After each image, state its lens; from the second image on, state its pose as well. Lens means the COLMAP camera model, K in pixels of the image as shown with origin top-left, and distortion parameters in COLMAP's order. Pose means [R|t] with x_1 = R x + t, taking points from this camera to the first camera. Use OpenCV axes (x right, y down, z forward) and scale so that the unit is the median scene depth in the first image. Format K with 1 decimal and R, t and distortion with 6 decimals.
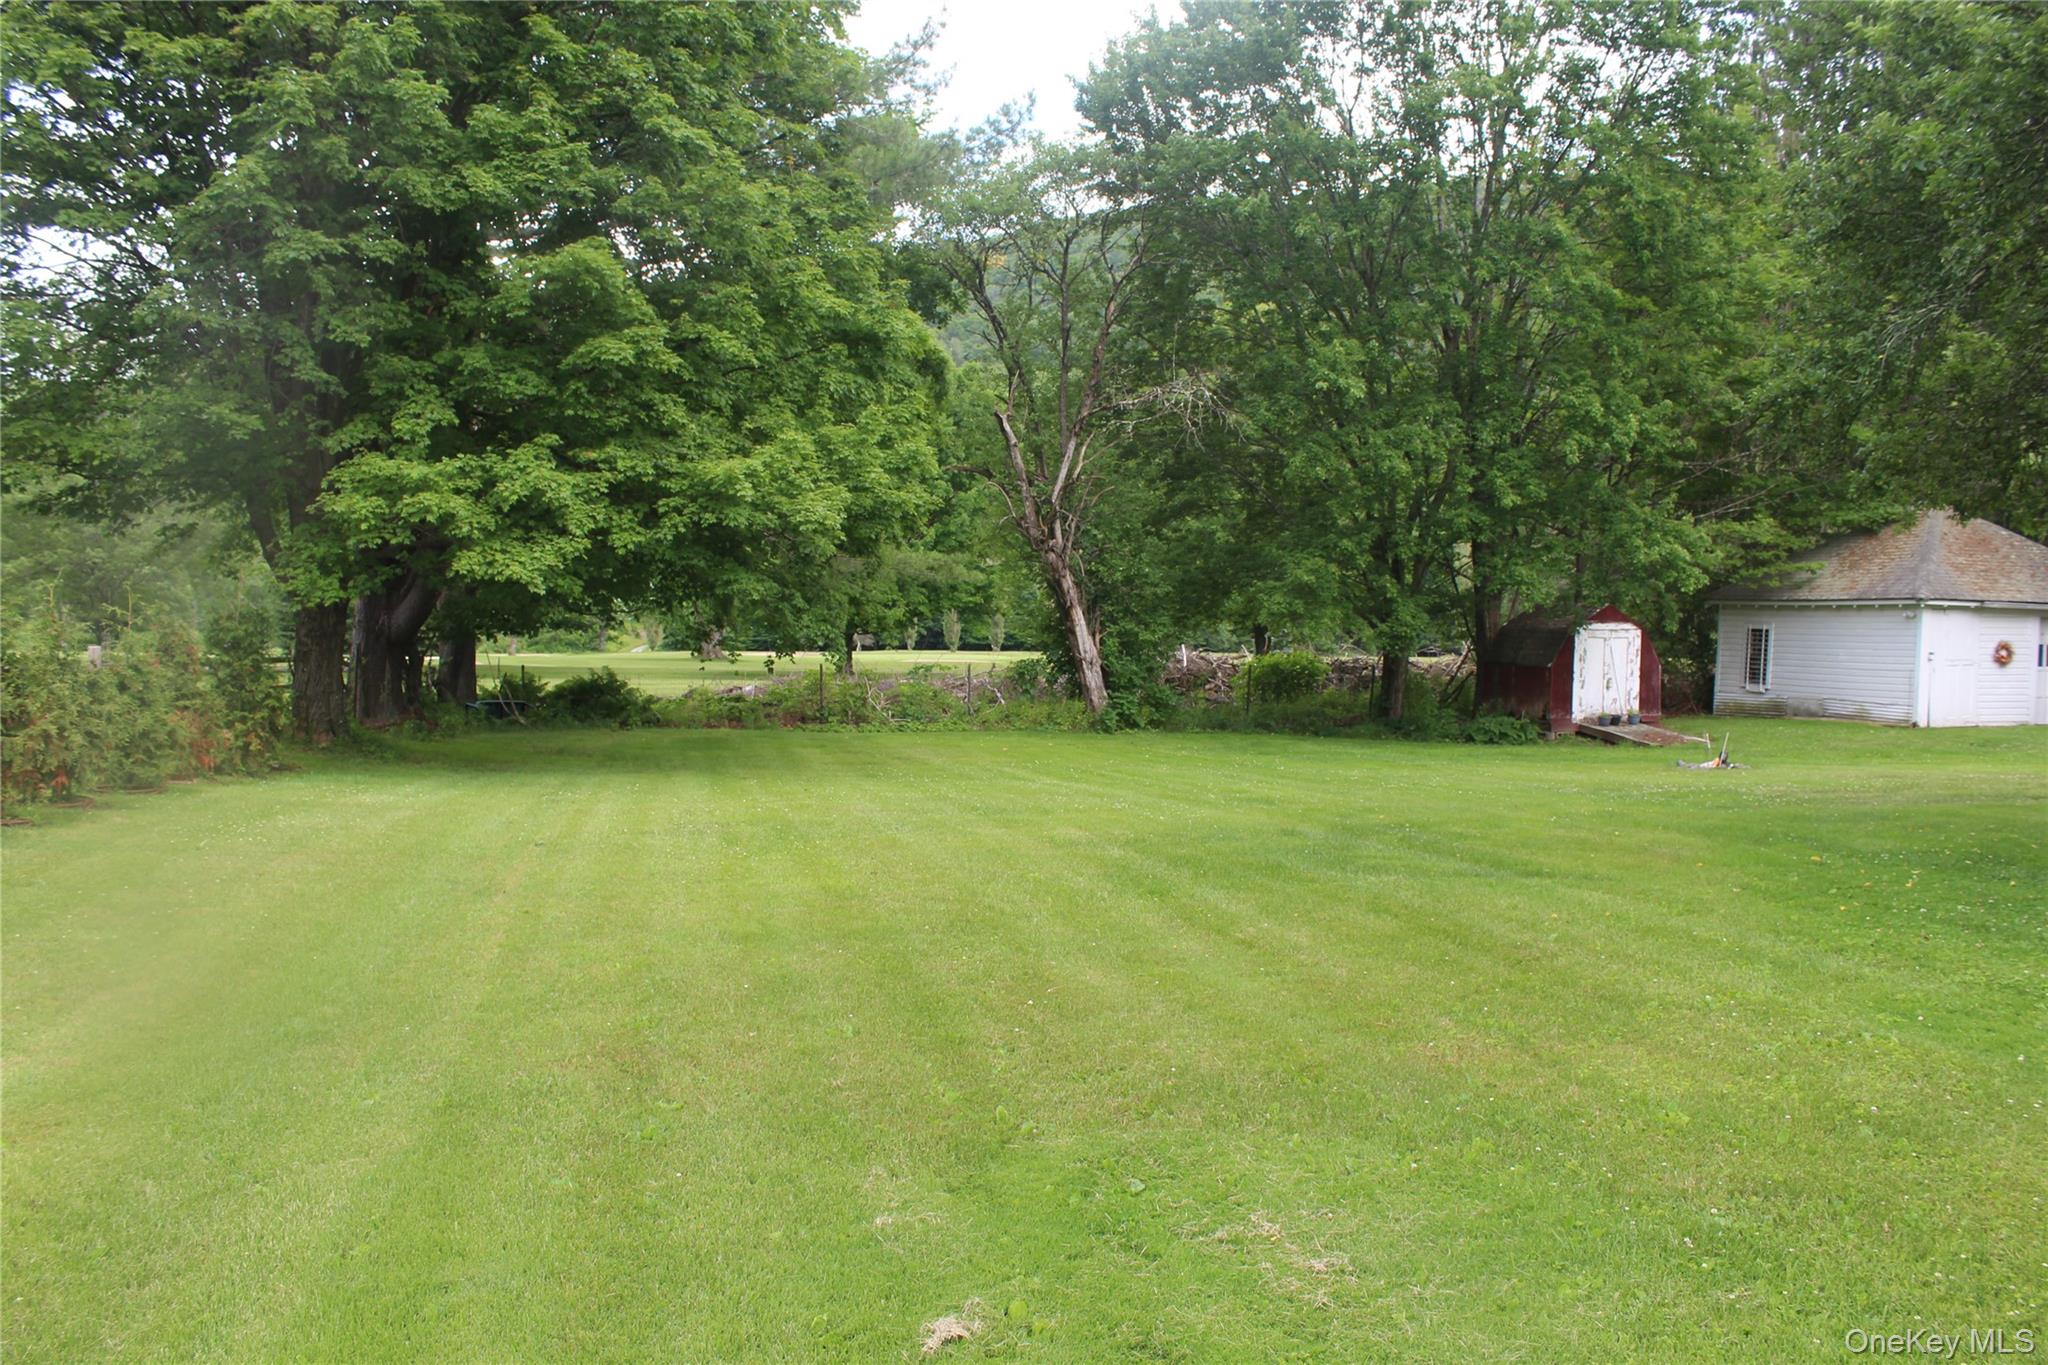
lens RADIAL K [[1700.9, 0, 1024.0], [0, 1700.9, 682.5], [0, 0, 1]] dist [-0.166492, 0.143261]
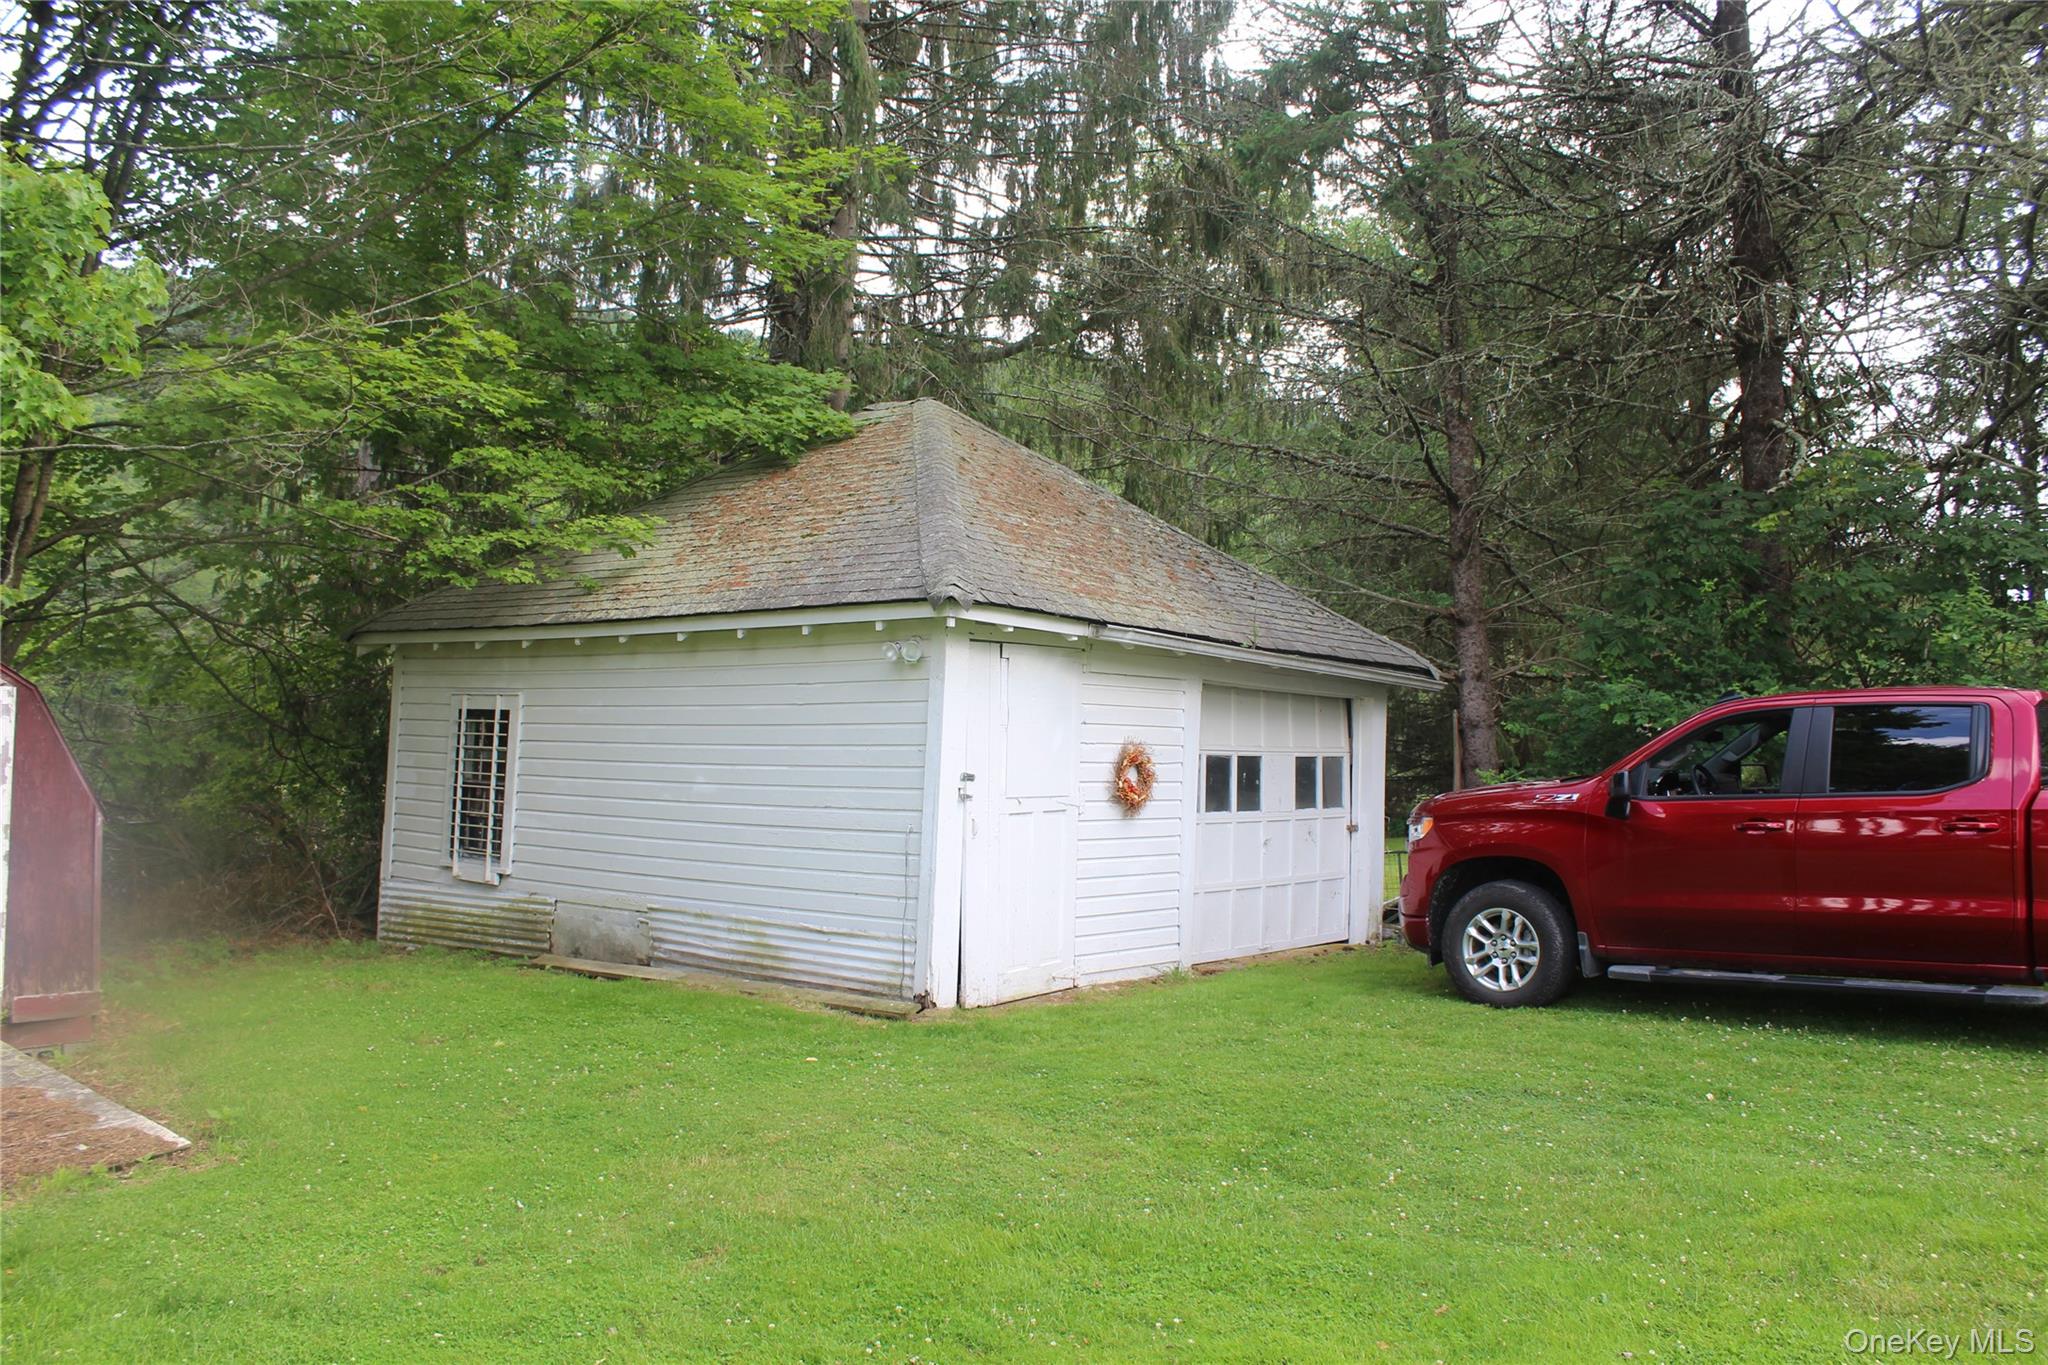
lens RADIAL K [[1700.9, 0, 1024.0], [0, 1700.9, 682.5], [0, 0, 1]] dist [-0.166492, 0.143261]
pose [[0.789748, 0.039778, 0.612140, 0.363845], [0.007766, 0.997167, -0.074818, -0.011292], [-0.613382, 0.063842, 0.787202, 0.741483]]
